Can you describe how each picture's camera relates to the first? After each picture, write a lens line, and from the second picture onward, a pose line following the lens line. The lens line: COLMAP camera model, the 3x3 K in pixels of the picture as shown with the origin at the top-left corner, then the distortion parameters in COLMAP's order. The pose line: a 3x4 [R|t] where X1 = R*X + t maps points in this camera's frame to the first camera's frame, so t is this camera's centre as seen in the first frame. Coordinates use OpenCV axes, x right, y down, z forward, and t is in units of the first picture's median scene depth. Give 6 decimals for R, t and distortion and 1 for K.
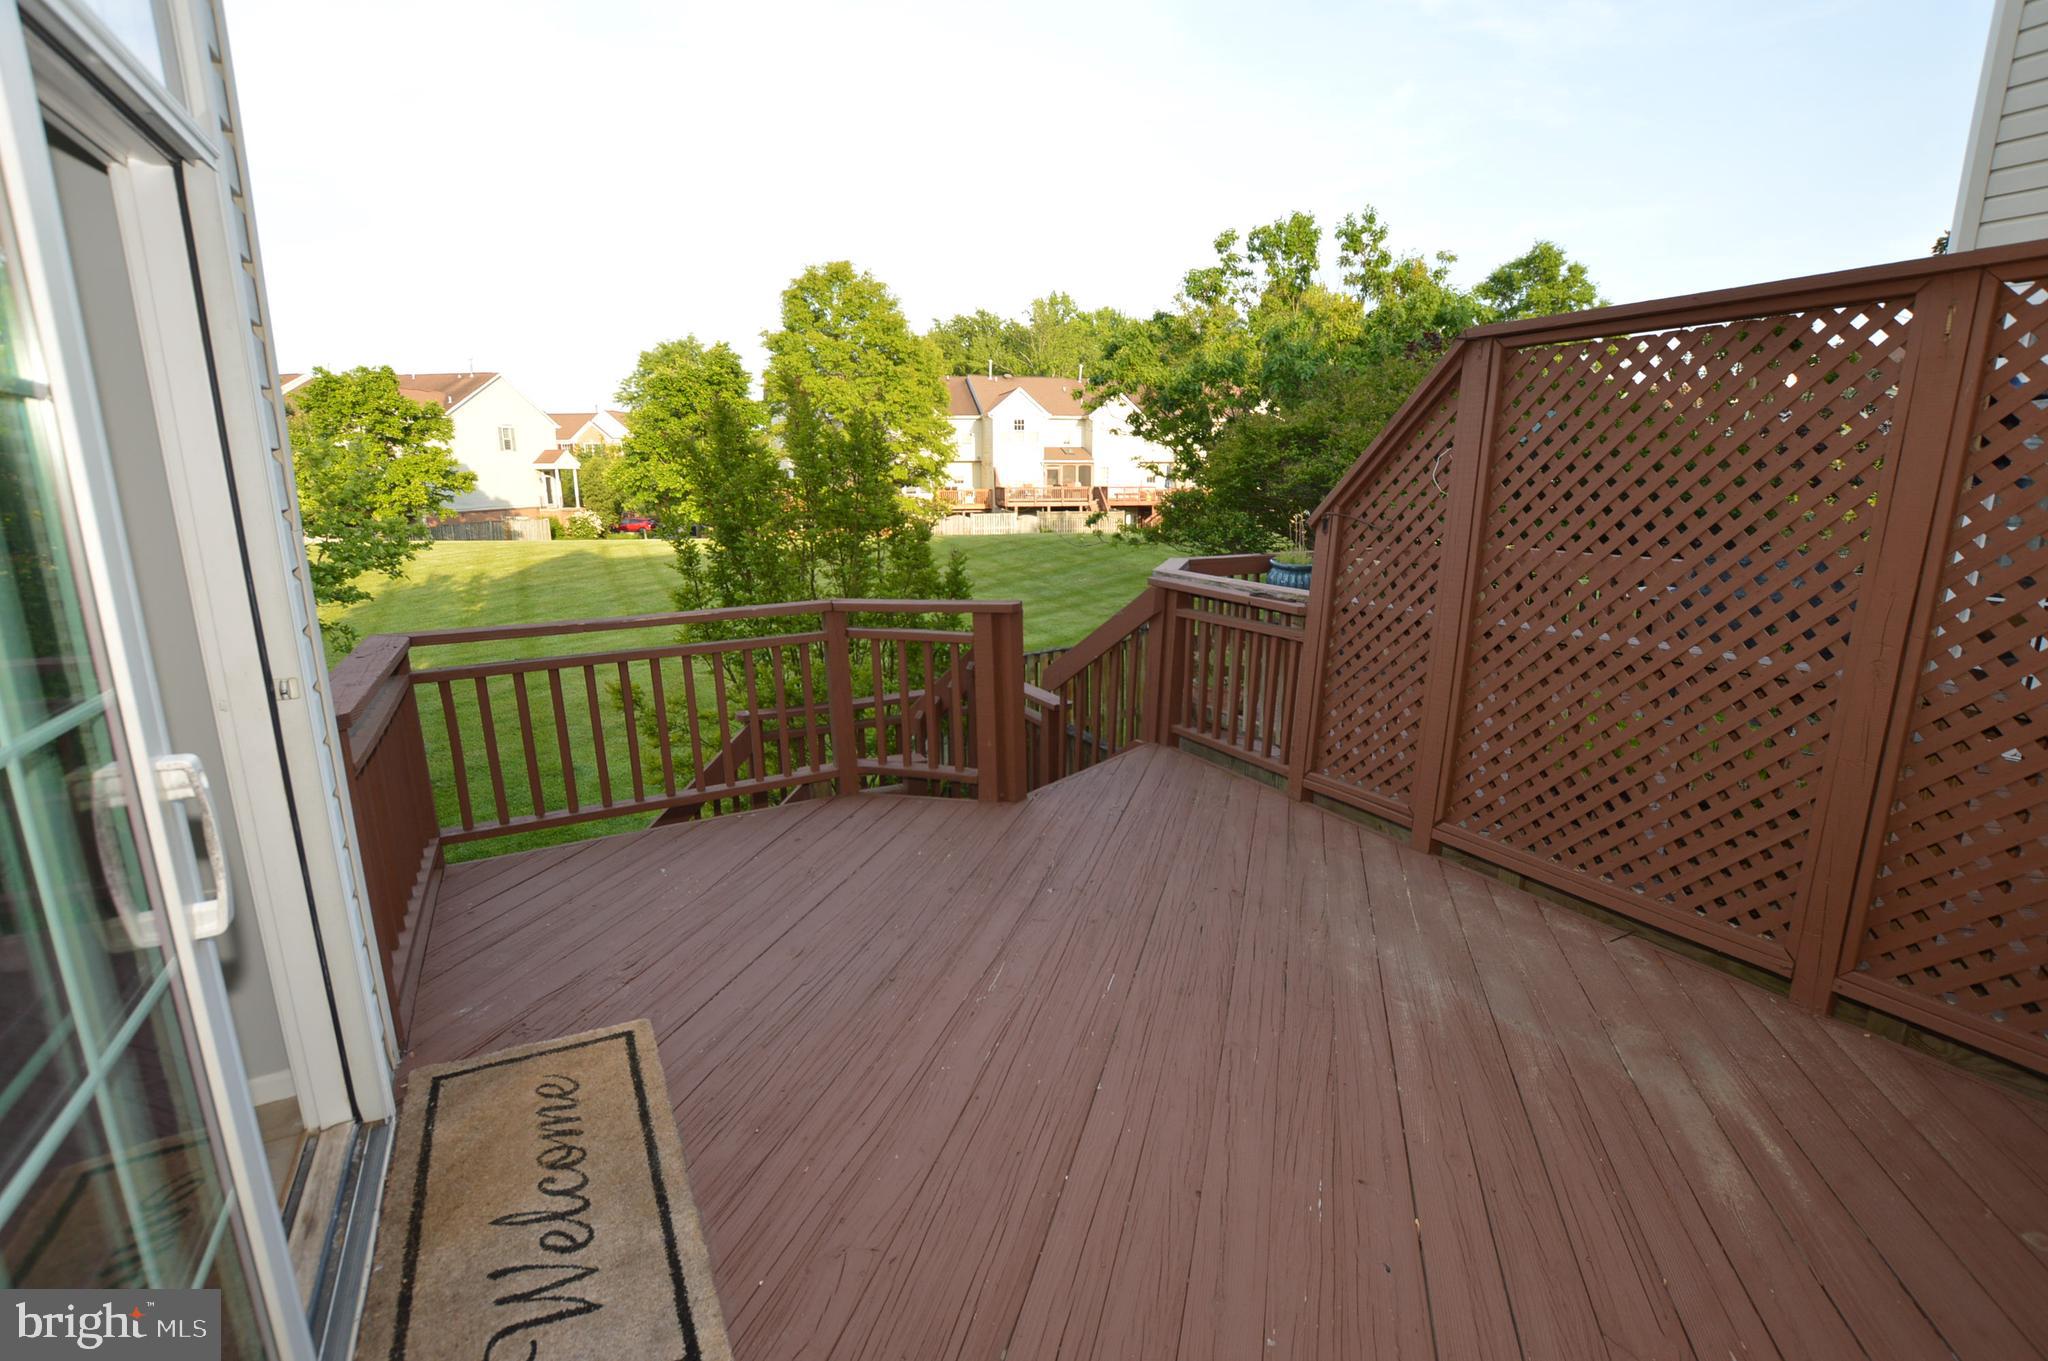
lens RADIAL K [[913.0, 0, 1026.3], [0, 913.0, 690.3], [0, 0, 1]] dist [-0.032432, 0.003430]
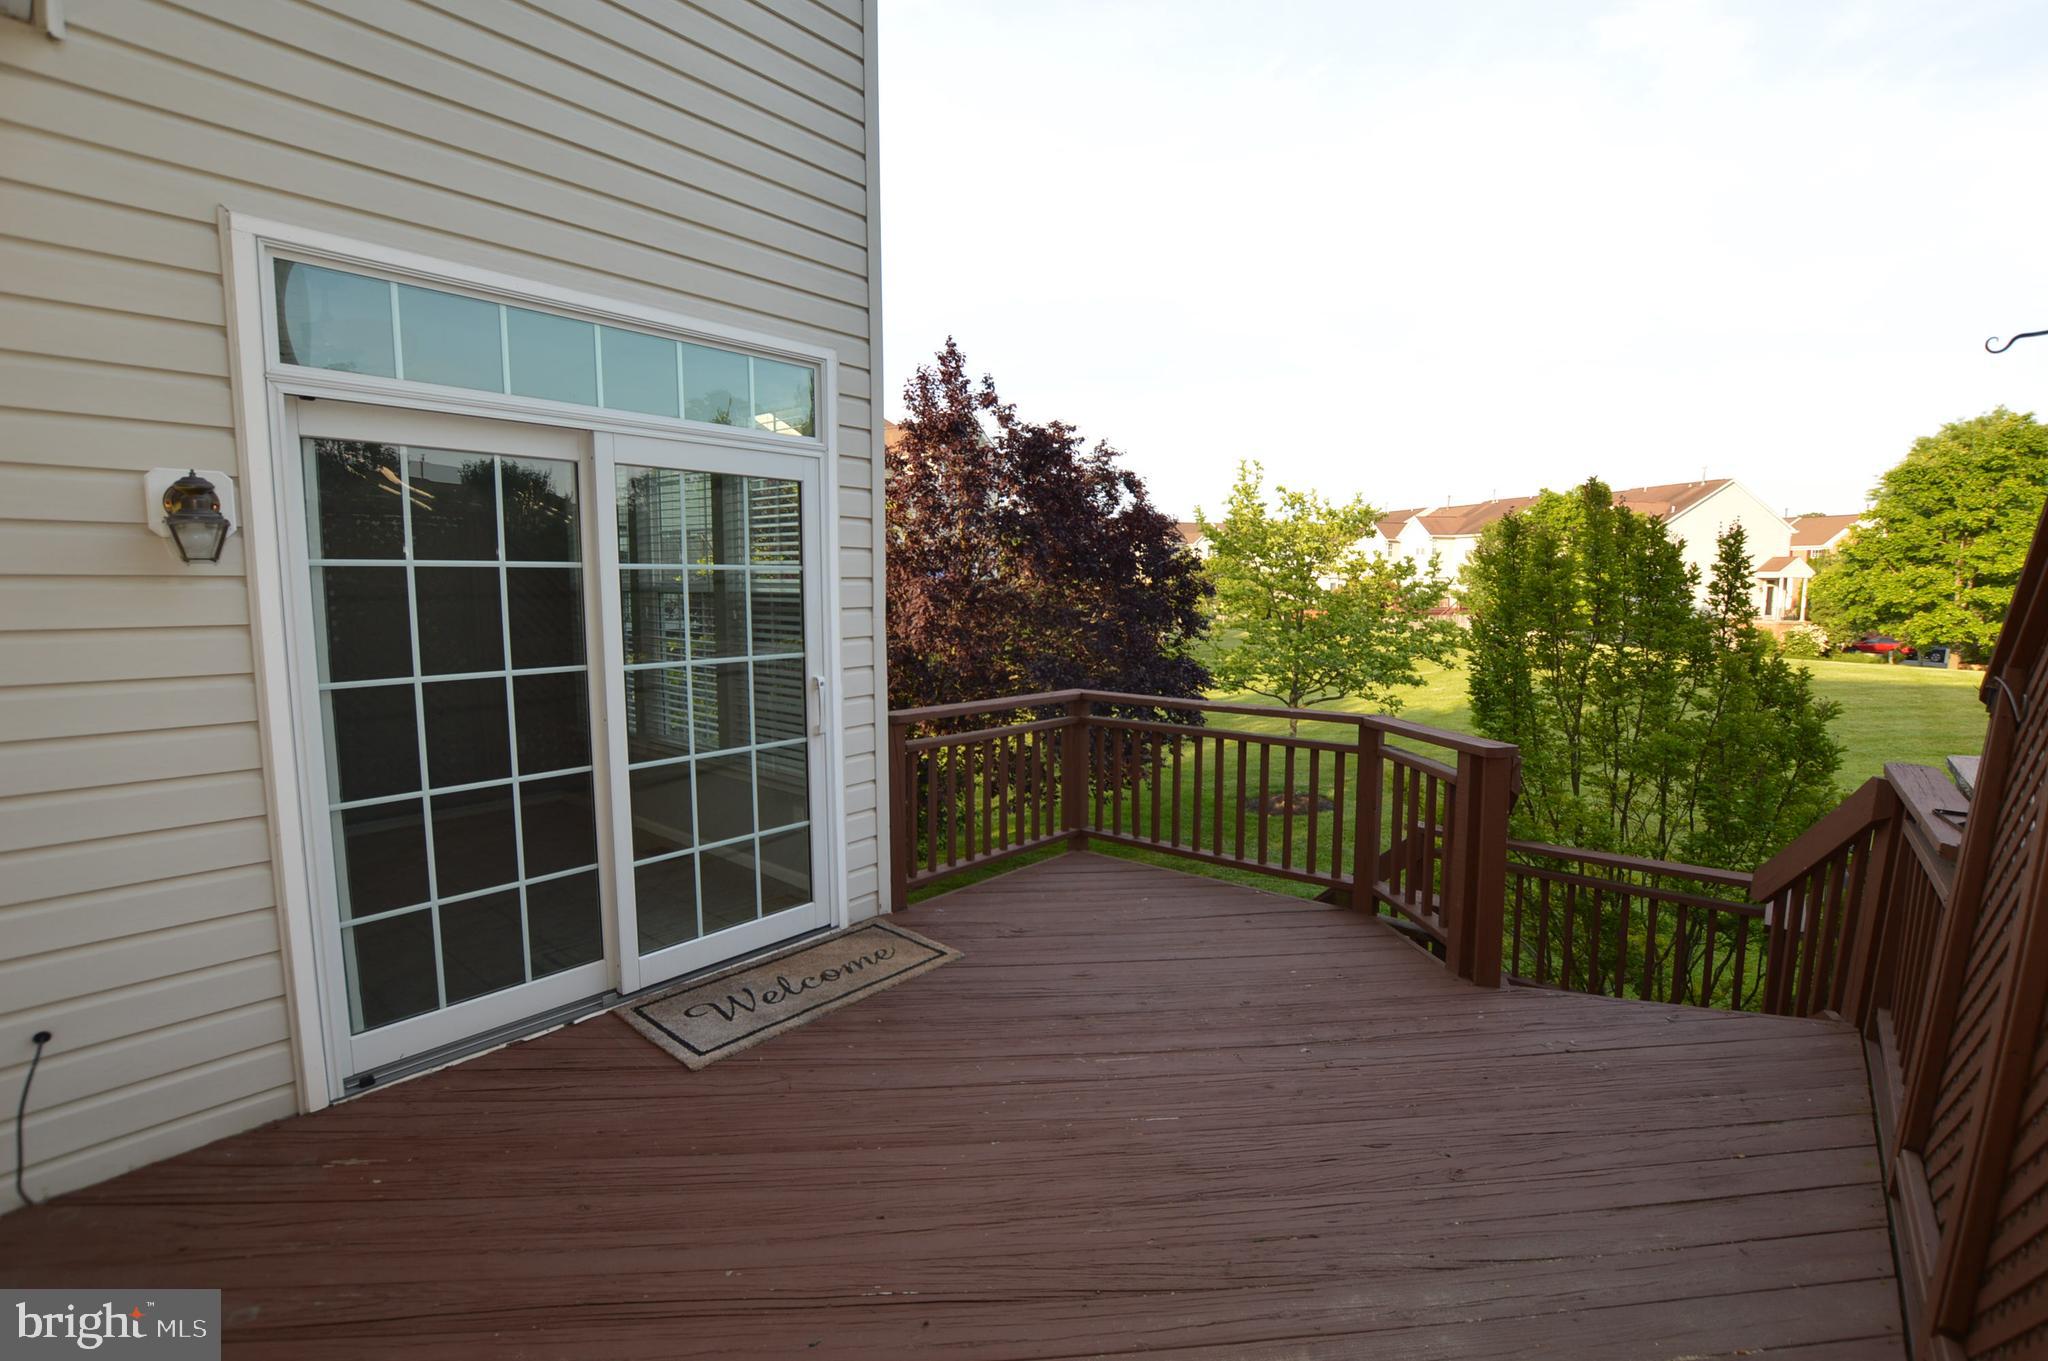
lens RADIAL K [[913.0, 0, 1056.4], [0, 913.0, 696.7], [0, 0, 1]] dist [-0.032432, 0.003430]
pose [[0.366437, 0.116359, -0.923138, 0.118080], [-0.215253, 0.975836, 0.037557, -0.016417], [0.905202, 0.184946, 0.382629, 0.060949]]
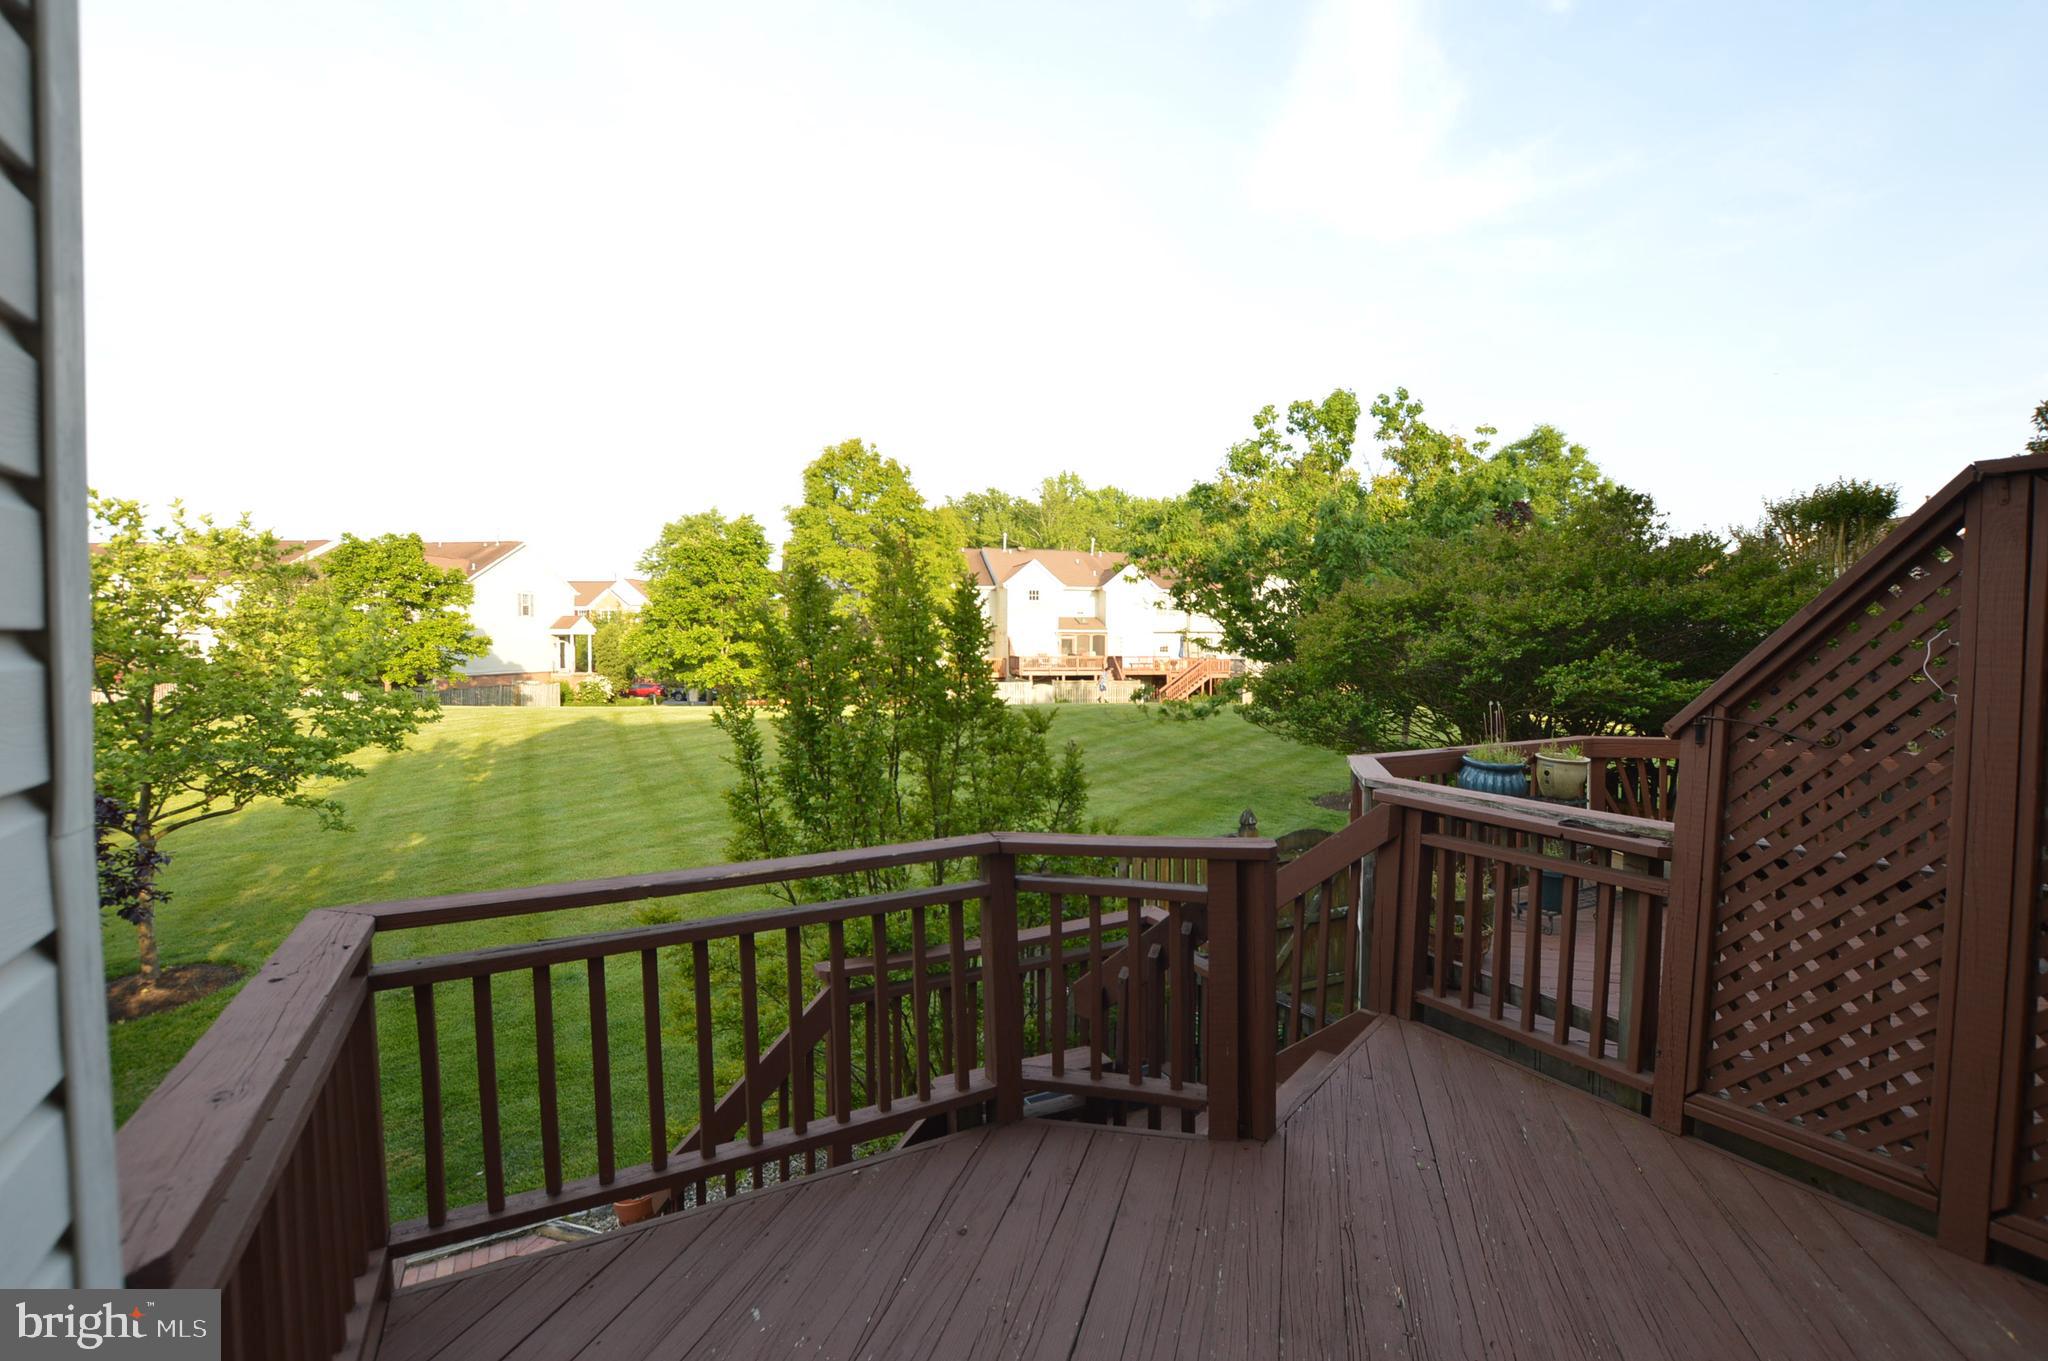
lens RADIAL K [[913.0, 0, 1016.7], [0, 913.0, 690.2], [0, 0, 1]] dist [-0.032432, 0.003430]
pose [[0.999943, 0.005715, -0.008968, -0.039236], [-0.007232, 0.983728, -0.179519, -0.017027], [0.007796, 0.179574, 0.983714, 0.060270]]
